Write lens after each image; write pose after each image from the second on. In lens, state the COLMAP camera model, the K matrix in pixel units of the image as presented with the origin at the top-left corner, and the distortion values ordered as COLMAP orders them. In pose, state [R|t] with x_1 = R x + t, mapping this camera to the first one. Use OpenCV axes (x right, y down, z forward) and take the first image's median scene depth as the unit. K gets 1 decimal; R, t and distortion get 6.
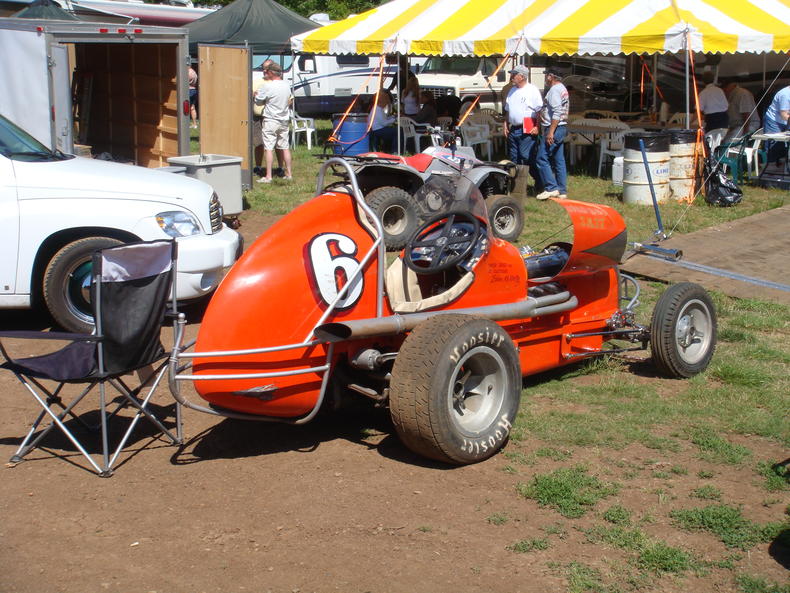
lens RADIAL K [[1182.3, 0, 395.2], [0, 1182.3, 297.8], [0, 0, 1]] dist [0.028781, 0.000000]
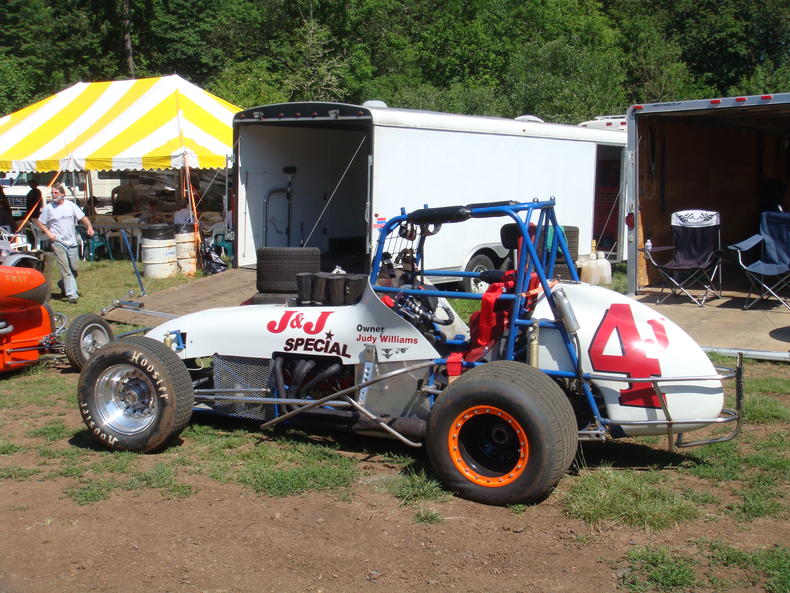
lens RADIAL K [[989.4, 0, 395.5], [0, 989.4, 293.8], [0, 0, 1]] dist [-0.024076, 0.000000]
pose [[0.937014, -0.055910, 0.344787, 0.069583], [0.081326, 0.994899, -0.059687, 0.029873], [-0.339691, 0.083968, 0.936781, -0.163576]]
